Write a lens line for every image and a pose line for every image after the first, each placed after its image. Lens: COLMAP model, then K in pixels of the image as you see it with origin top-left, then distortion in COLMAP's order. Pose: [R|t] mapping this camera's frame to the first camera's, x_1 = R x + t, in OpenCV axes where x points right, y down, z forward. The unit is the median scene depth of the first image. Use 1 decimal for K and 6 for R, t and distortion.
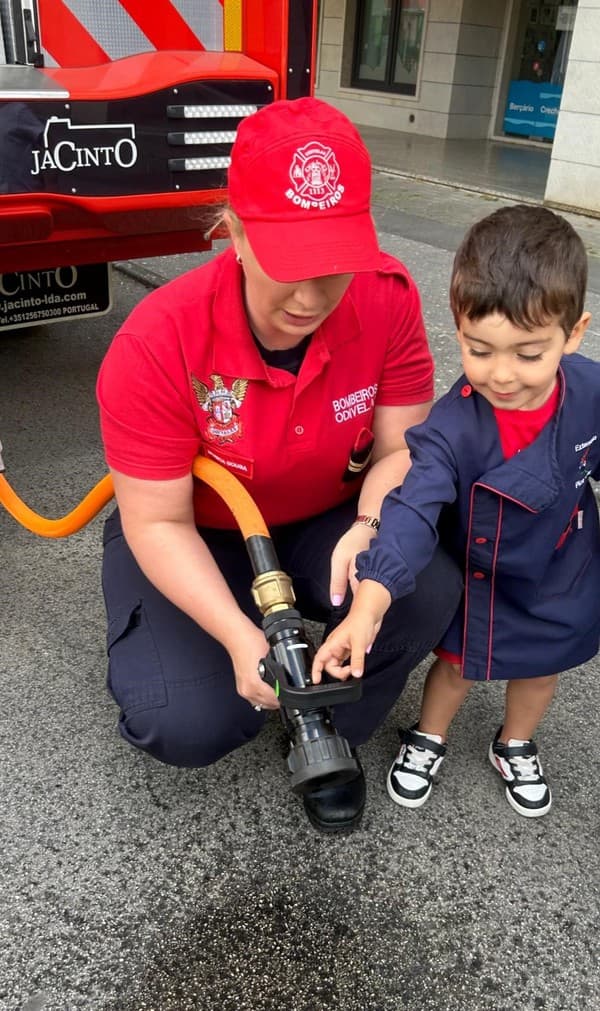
lens RADIAL K [[922.3, 0, 305.4], [0, 922.3, 563.3], [0, 0, 1]] dist [-0.009820, 0.021016]
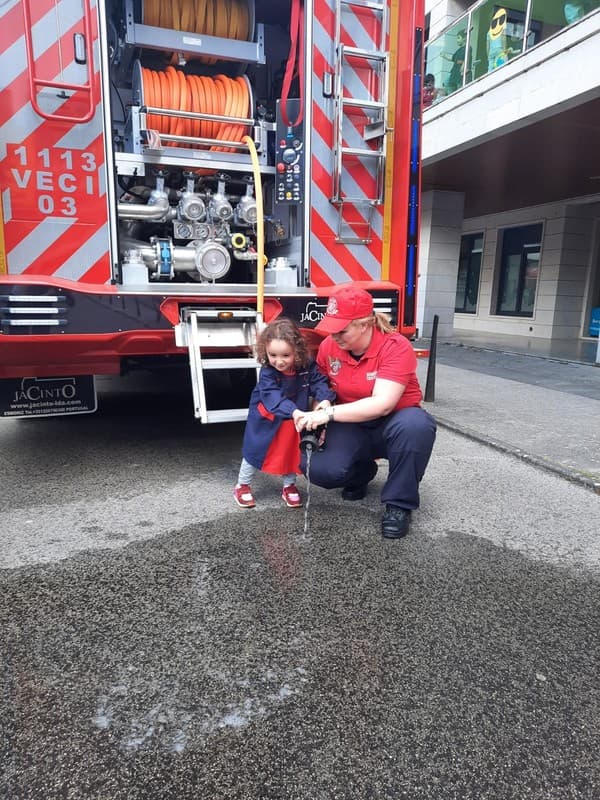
lens RADIAL K [[592.7, 0, 302.1], [0, 592.7, 405.9], [0, 0, 1]] dist [0.036798, -0.040025]
pose [[0.952395, 0.017926, -0.304339, 0.228341], [-0.120122, 0.939580, -0.320563, 0.347813], [0.280204, 0.341860, 0.897005, -0.450441]]
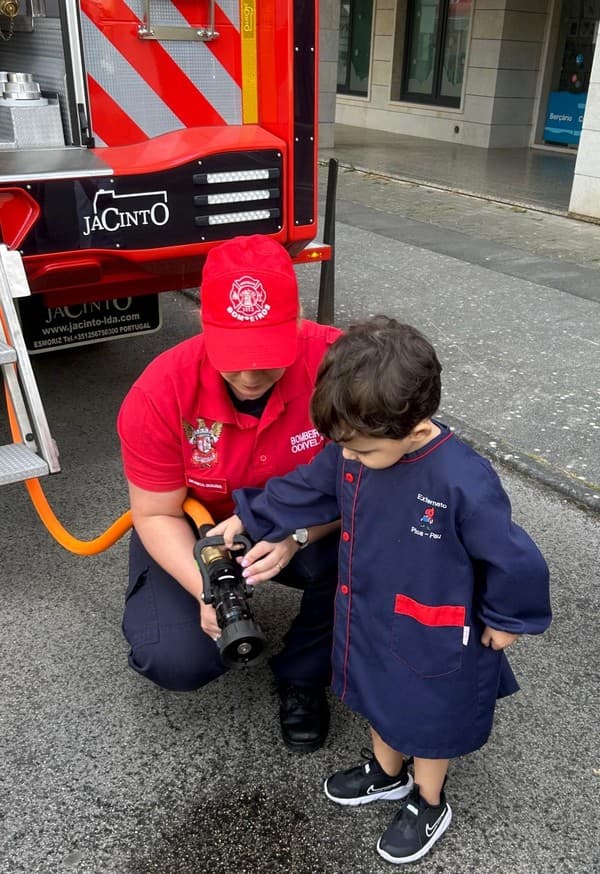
lens RADIAL K [[894.7, 0, 333.4], [0, 894.7, 552.2], [0, 0, 1]] dist [0.010047, 0.000000]
pose [[0.999031, 0.001540, -0.043989, 0.093285], [-0.001388, 0.999993, 0.003477, 0.006952], [0.043994, -0.003413, 0.999026, -0.201325]]
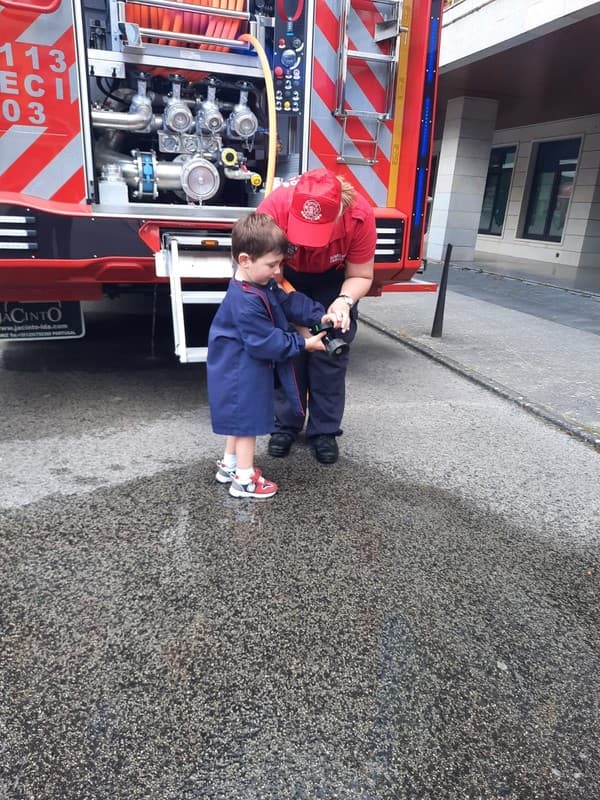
lens RADIAL K [[592.7, 0, 303.3], [0, 592.7, 406.2], [0, 0, 1]] dist [0.036798, -0.040025]
pose [[0.941703, 0.100334, -0.321136, 0.268419], [-0.164984, 0.969569, -0.180877, 0.254428], [0.293215, 0.223315, 0.929600, -0.372590]]
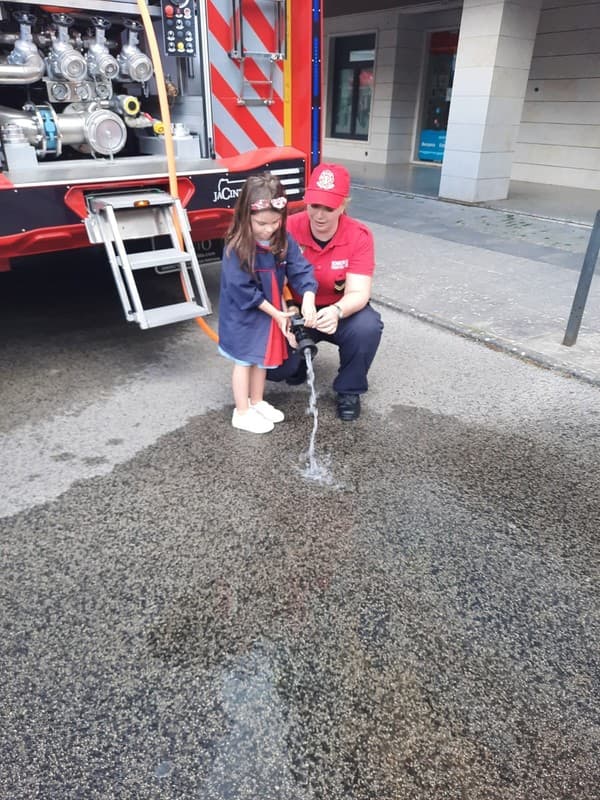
lens RADIAL K [[592.7, 0, 302.3], [0, 592.7, 408.2], [0, 0, 1]] dist [0.036798, -0.040025]
pose [[0.999043, -0.041113, -0.014918, -0.048071], [0.040478, 0.998354, -0.040621, 0.215143], [0.016564, 0.039979, 0.999063, -0.588390]]
